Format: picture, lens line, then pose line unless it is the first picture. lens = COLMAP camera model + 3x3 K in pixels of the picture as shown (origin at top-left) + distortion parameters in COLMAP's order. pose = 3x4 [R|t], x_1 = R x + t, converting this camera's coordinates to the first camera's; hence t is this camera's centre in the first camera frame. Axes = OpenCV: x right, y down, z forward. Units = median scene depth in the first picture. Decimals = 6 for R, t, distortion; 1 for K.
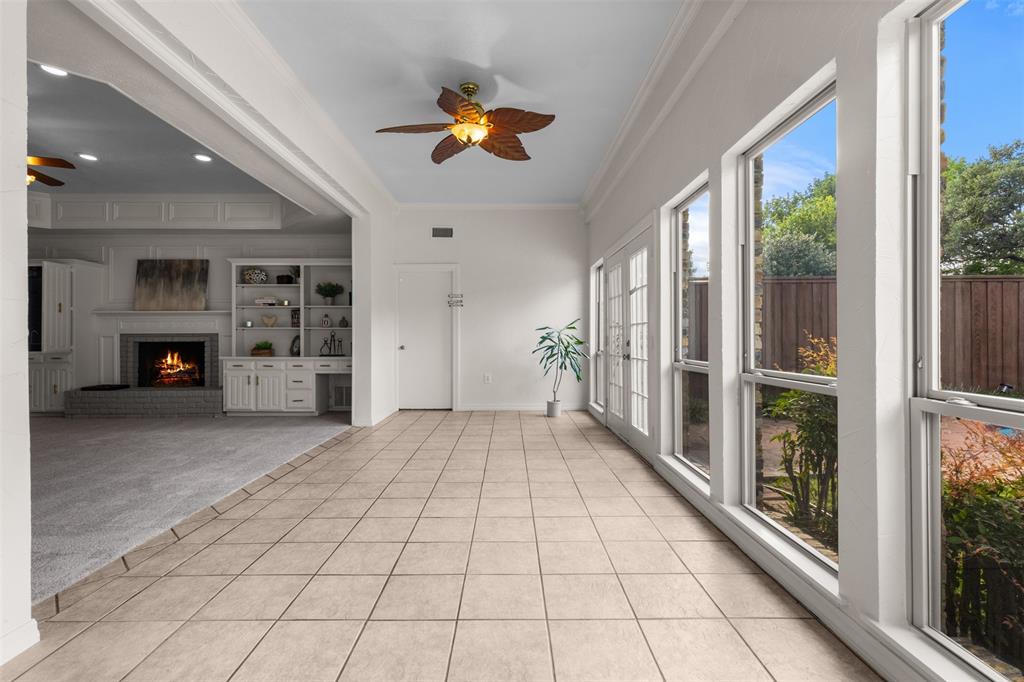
lens RADIAL K [[473.9, 0, 513.1], [0, 473.9, 341.0], [0, 0, 1]] dist [0.004400, 0.000973]
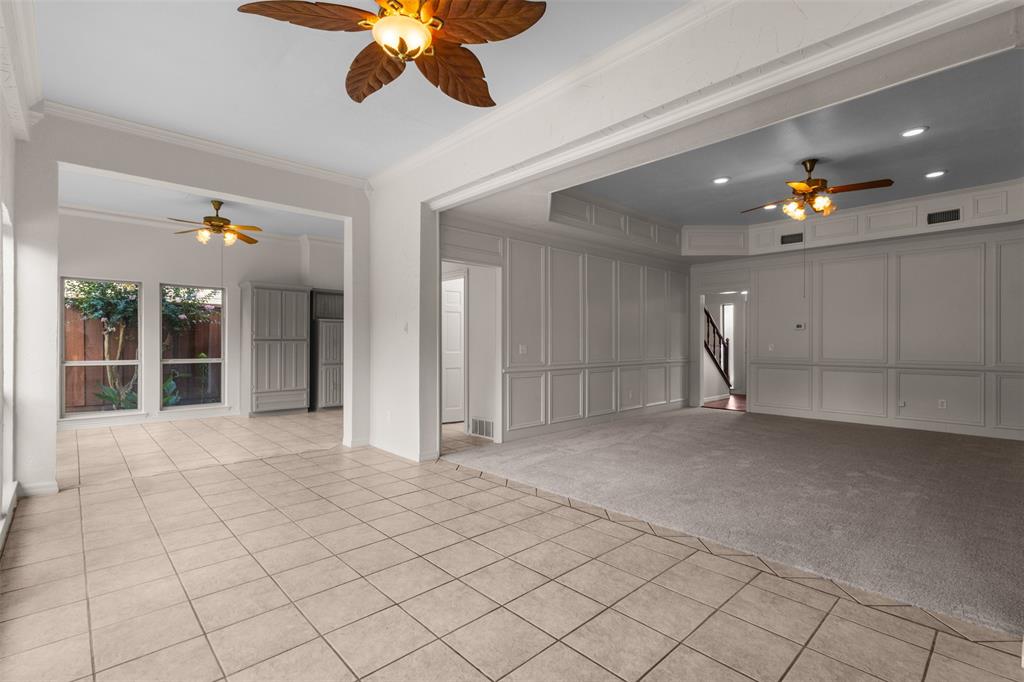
lens RADIAL K [[472.0, 0, 509.2], [0, 472.0, 342.8], [0, 0, 1]] dist [-0.001259, 0.000765]
pose [[-0.736715, 0.000688, -0.676203, 0.123991], [-0.003644, 0.999981, 0.004987, -0.022512], [0.676193, 0.006138, -0.736699, 0.850095]]
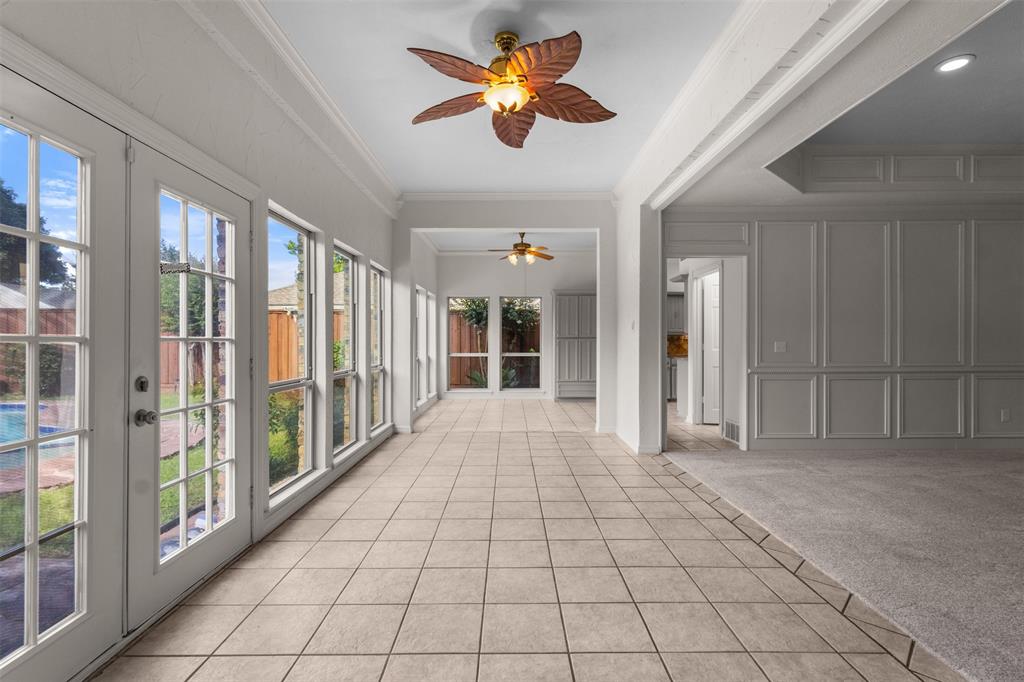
lens RADIAL K [[473.9, 0, 513.1], [0, 473.9, 341.0], [0, 0, 1]] dist [0.004400, 0.000973]
pose [[-0.999984, 0.003543, 0.004446, -0.057305], [0.003573, 0.999972, 0.006647, -0.022525], [-0.004422, 0.006663, -0.999968, 0.980864]]
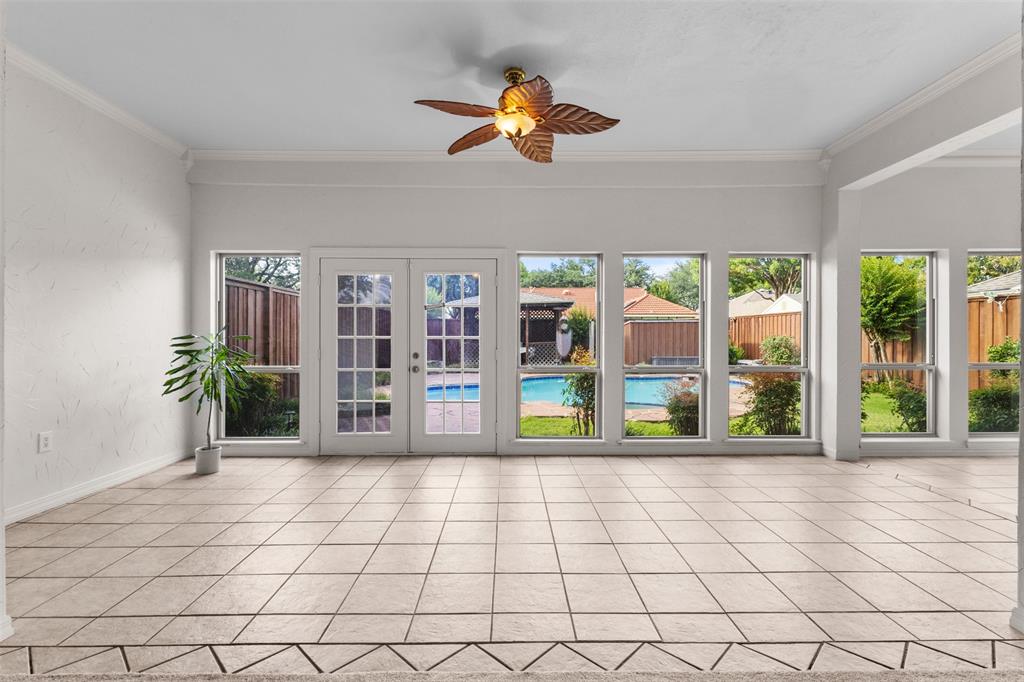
lens RADIAL K [[473.9, 0, 513.1], [0, 473.9, 341.0], [0, 0, 1]] dist [0.004400, 0.000973]
pose [[0.001861, -0.005118, 0.999985, -0.537210], [0.007081, 0.999962, 0.005105, -0.019999], [-0.999973, 0.007071, 0.001897, 0.550955]]
